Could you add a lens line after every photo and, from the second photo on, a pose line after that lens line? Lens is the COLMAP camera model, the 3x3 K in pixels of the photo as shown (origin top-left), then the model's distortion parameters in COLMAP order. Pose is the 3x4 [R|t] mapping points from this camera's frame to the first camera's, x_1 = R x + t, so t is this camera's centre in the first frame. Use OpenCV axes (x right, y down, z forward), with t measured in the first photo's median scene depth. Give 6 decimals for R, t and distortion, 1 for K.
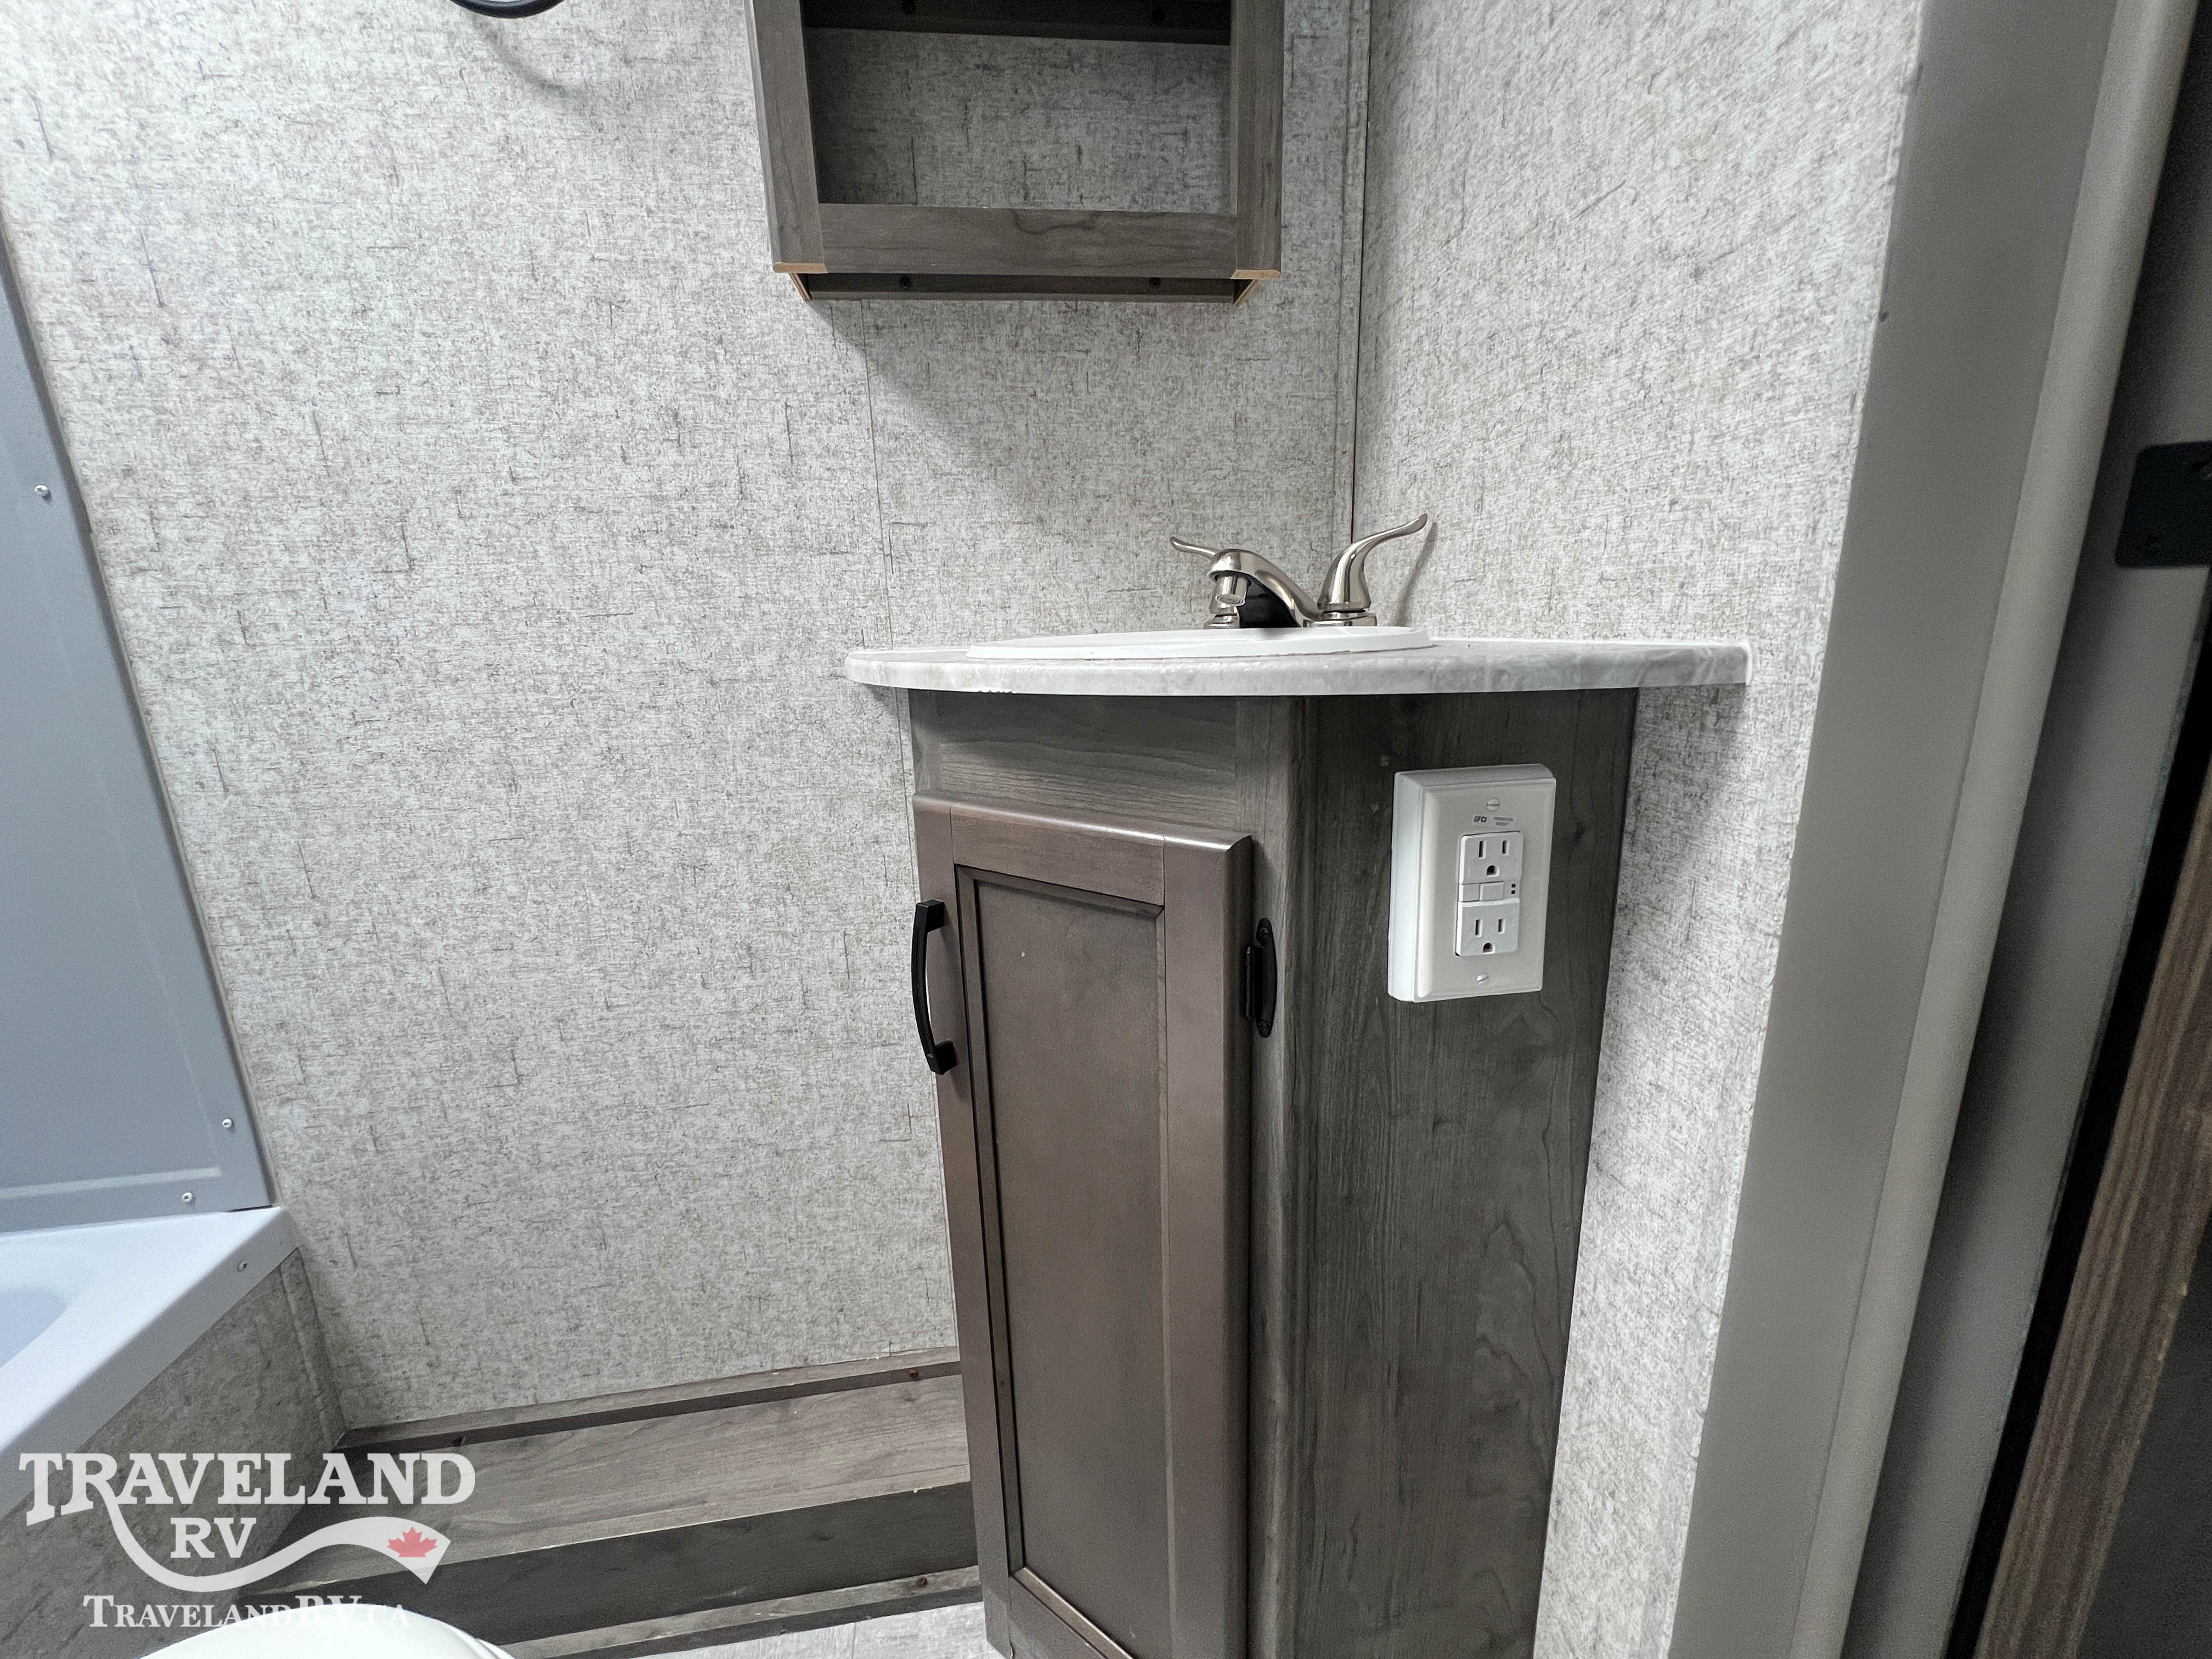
lens RADIAL K [[884.4, 0, 1107.9], [0, 884.4, 830.7], [0, 0, 1]] dist [-0.002162, 0.000358]
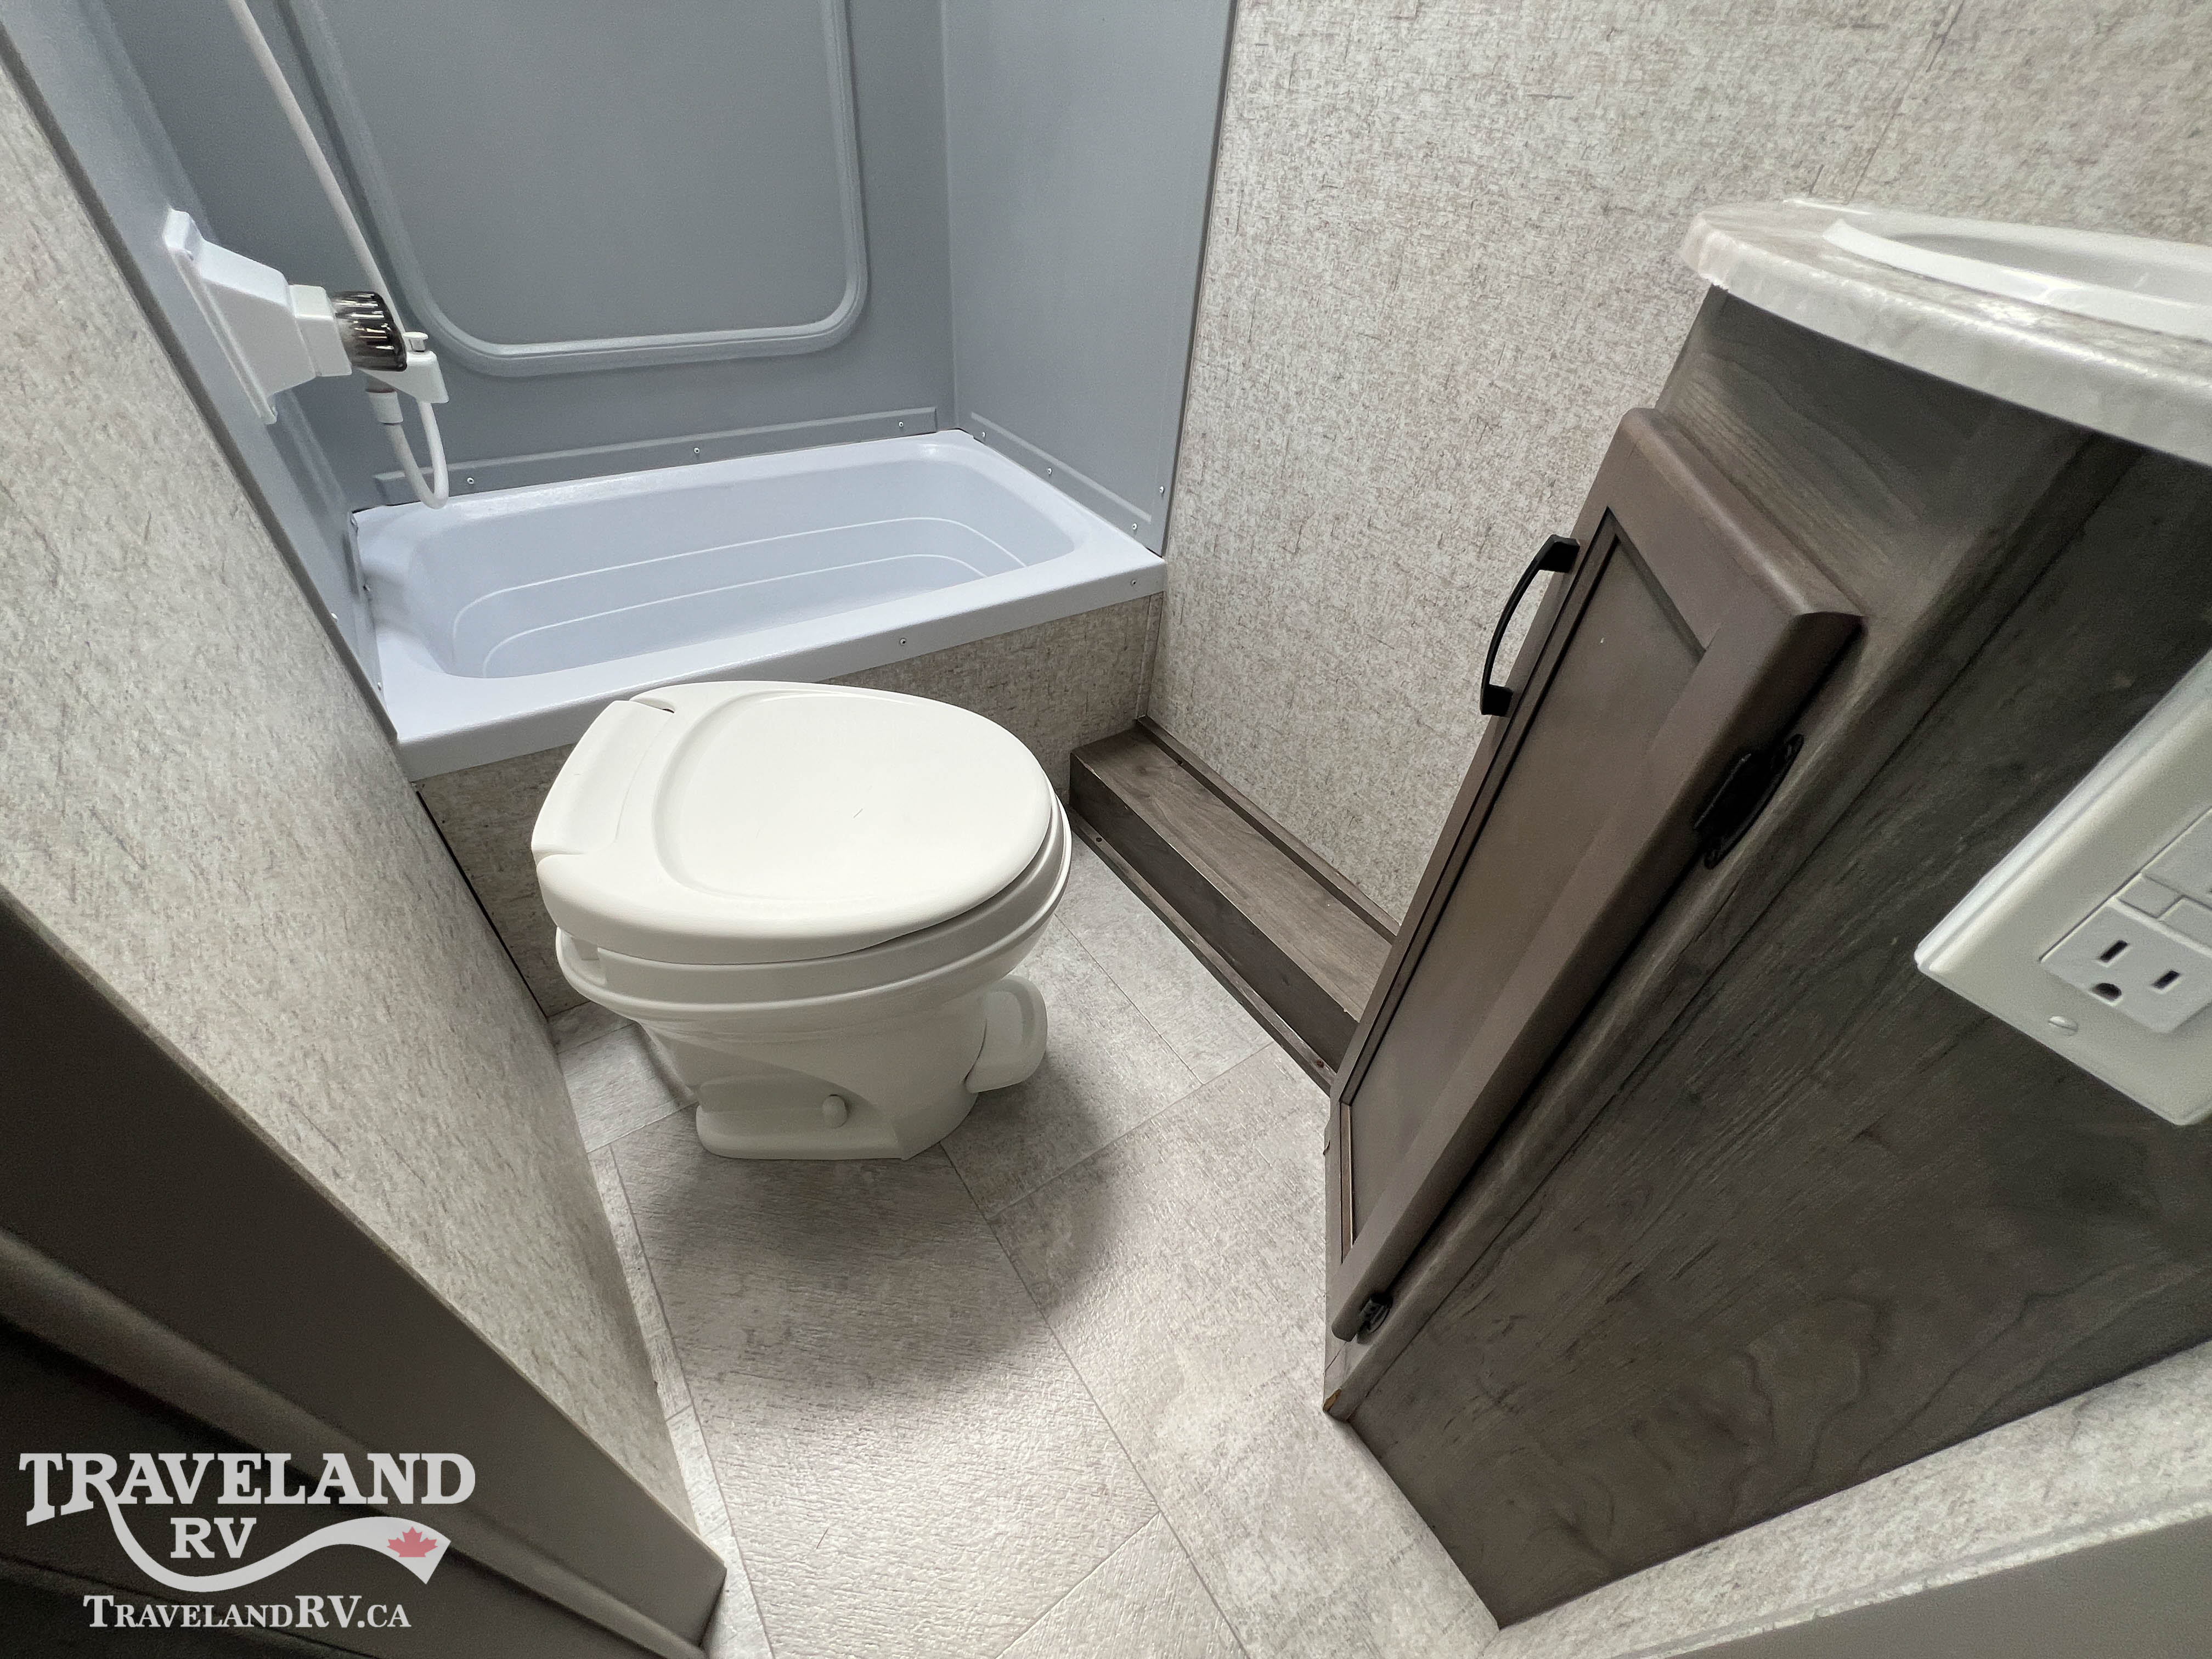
lens RADIAL K [[884.4, 0, 1106.3], [0, 884.4, 831.2], [0, 0, 1]] dist [-0.002162, 0.000358]
pose [[0.450052, 0.639272, -0.623526, 0.254432], [-0.296385, 0.765586, 0.570993, -0.049795], [0.842383, -0.072172, 0.534024, 0.087120]]
